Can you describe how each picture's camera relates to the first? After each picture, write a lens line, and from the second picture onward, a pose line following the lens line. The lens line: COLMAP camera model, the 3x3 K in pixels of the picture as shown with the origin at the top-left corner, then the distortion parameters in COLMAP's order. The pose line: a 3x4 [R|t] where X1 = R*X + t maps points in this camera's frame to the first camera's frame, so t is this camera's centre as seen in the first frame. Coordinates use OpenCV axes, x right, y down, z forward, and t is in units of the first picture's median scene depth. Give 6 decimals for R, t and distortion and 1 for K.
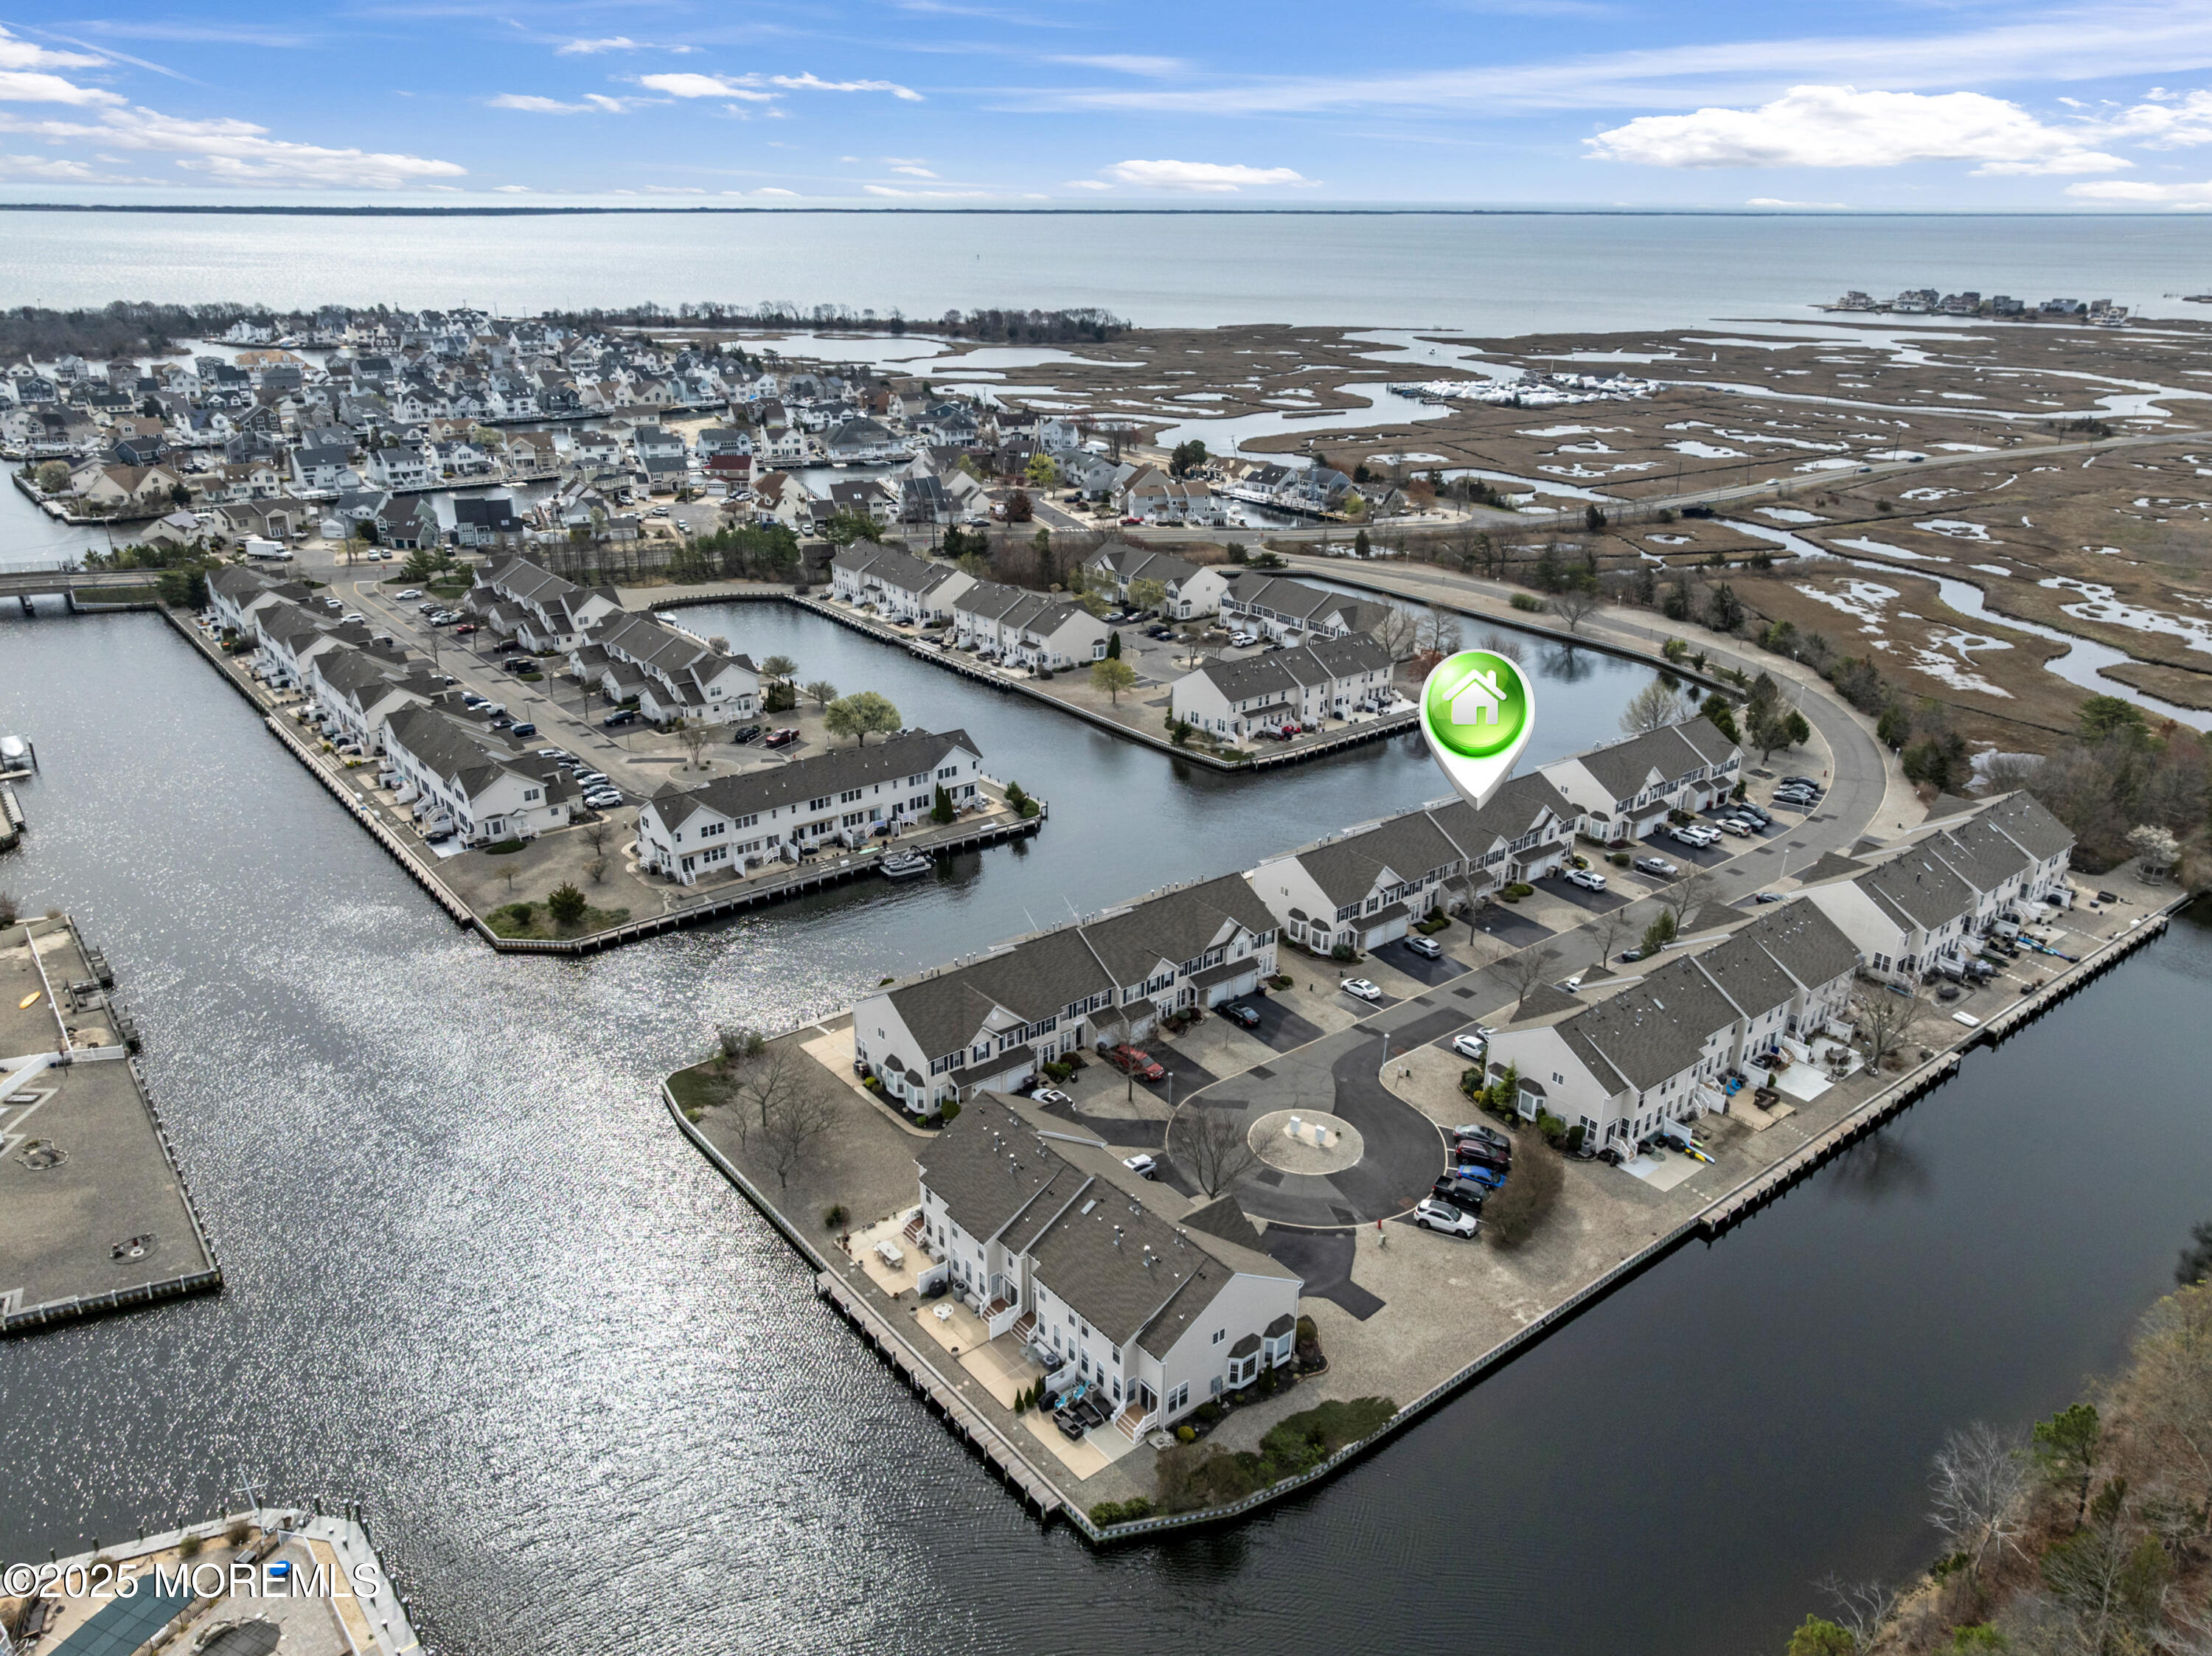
lens RADIAL K [[1576.7, 0, 1106.0], [0, 1576.7, 828.0], [0, 0, 1]] dist [0.003818, -0.010174]
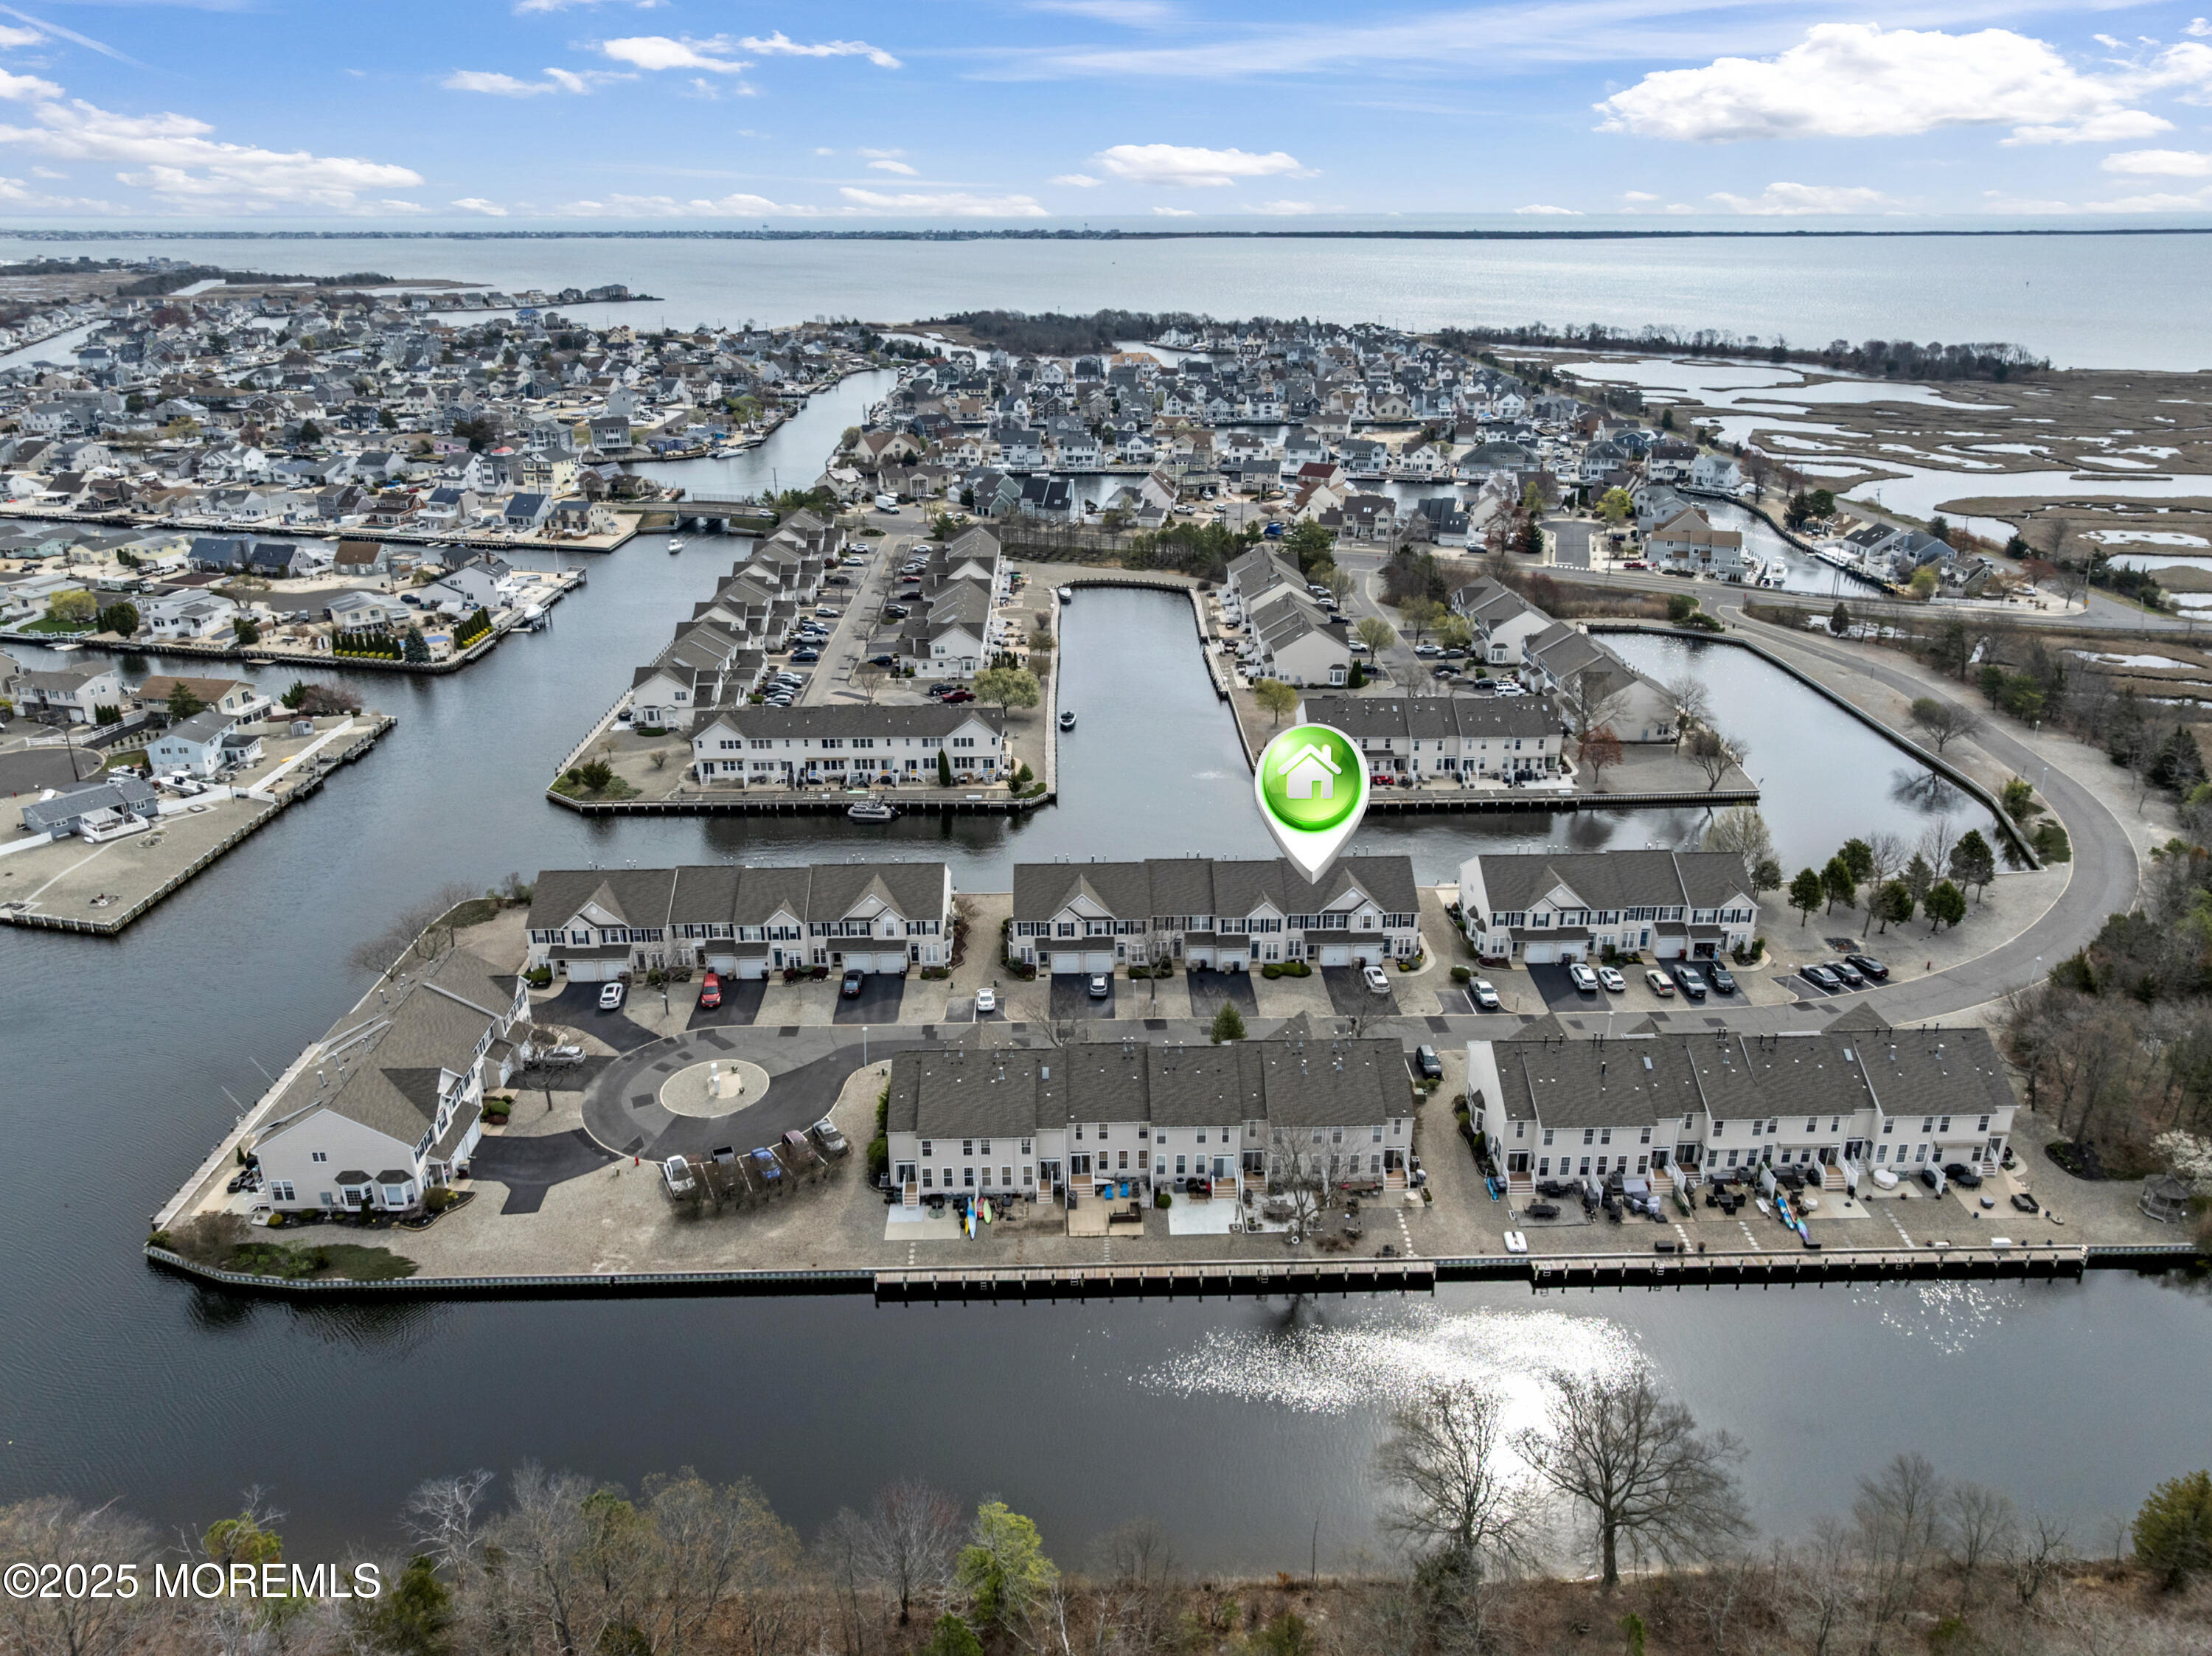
lens RADIAL K [[1539.9, 0, 1106.0], [0, 1539.9, 828.0], [0, 0, 1]] dist [0.002606, -0.011257]
pose [[0.795875, 0.212522, -0.566937, 0.560003], [-0.215521, 0.974482, 0.062742, -0.061406], [0.565803, 0.072252, 0.821368, 0.168801]]
